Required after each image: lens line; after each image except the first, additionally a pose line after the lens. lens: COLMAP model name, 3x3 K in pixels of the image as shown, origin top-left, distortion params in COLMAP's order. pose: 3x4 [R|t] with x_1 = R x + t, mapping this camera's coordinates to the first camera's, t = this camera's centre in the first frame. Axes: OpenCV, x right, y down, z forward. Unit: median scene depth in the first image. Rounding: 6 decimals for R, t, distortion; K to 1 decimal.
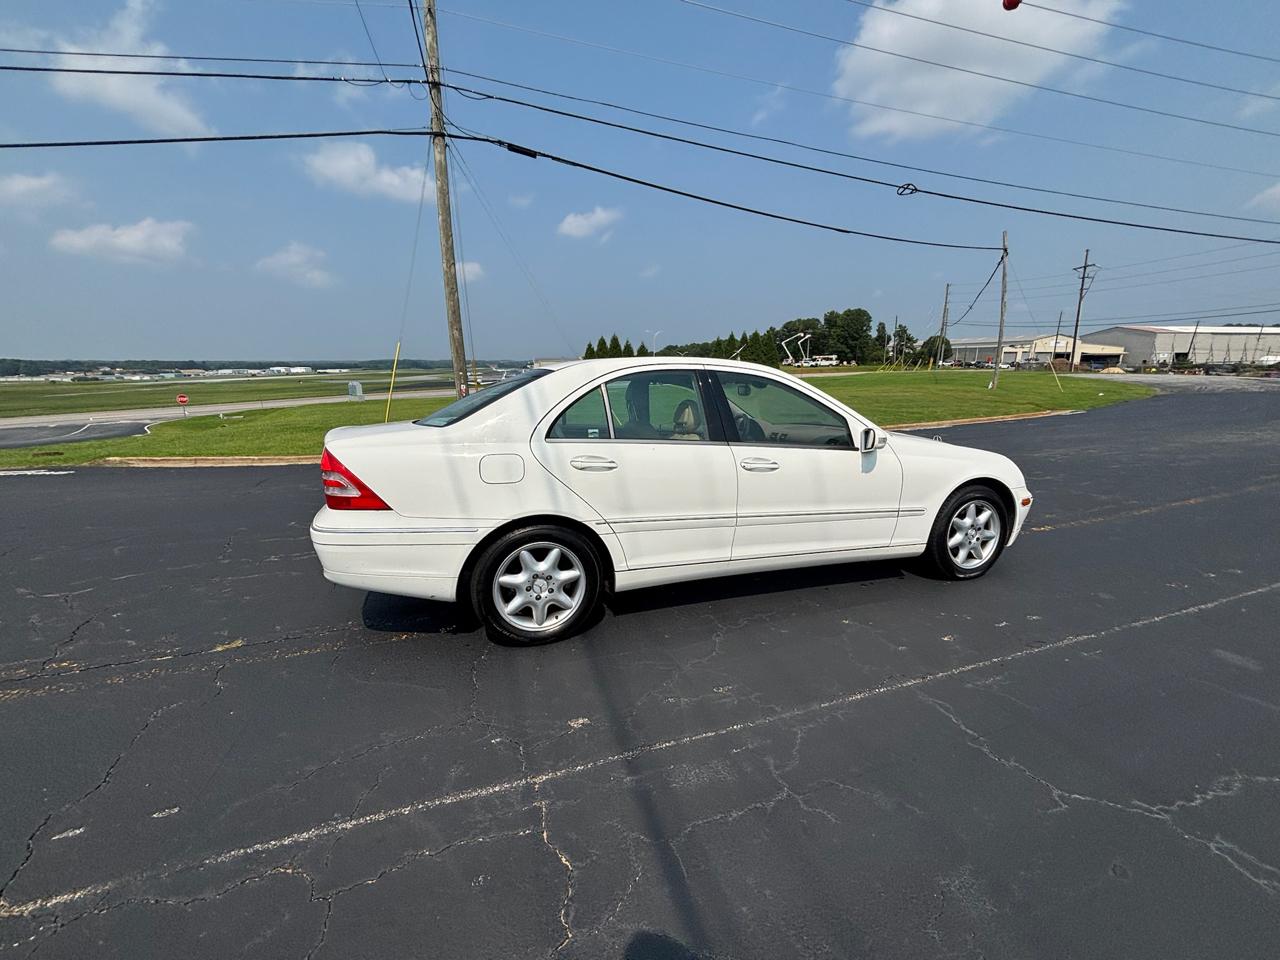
lens RADIAL K [[514.0, 0, 637.1], [0, 514.0, 482.4], [0, 0, 1]] dist [-0.007330, 0.003617]
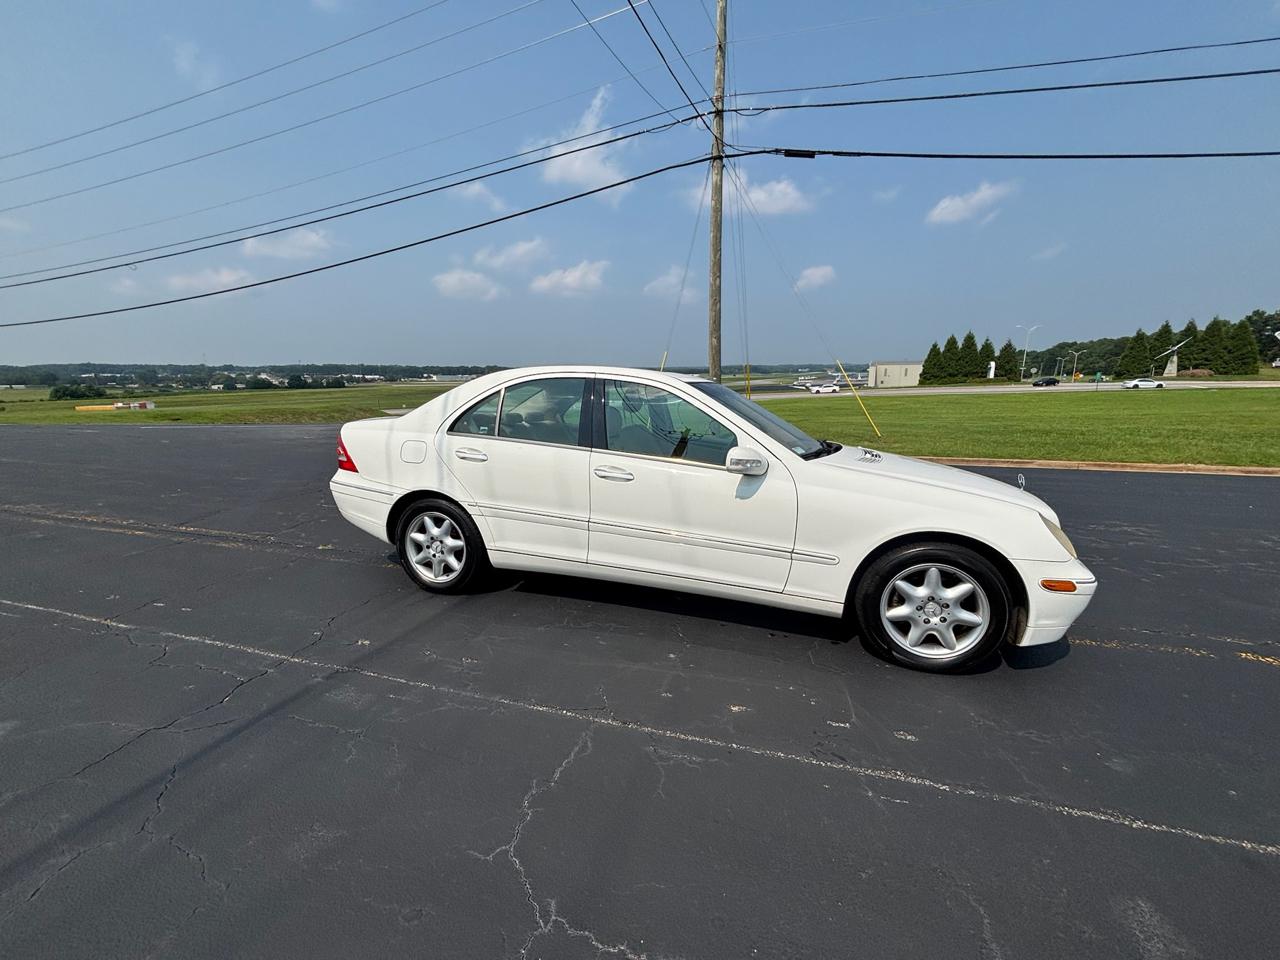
lens RADIAL K [[514.0, 0, 637.1], [0, 514.0, 482.4], [0, 0, 1]] dist [-0.007330, 0.003617]
pose [[0.814000, 0.121059, -0.568110, 0.176141], [-0.125481, 0.991596, 0.031509, -0.011397], [0.567150, 0.045638, 0.822349, 0.043370]]
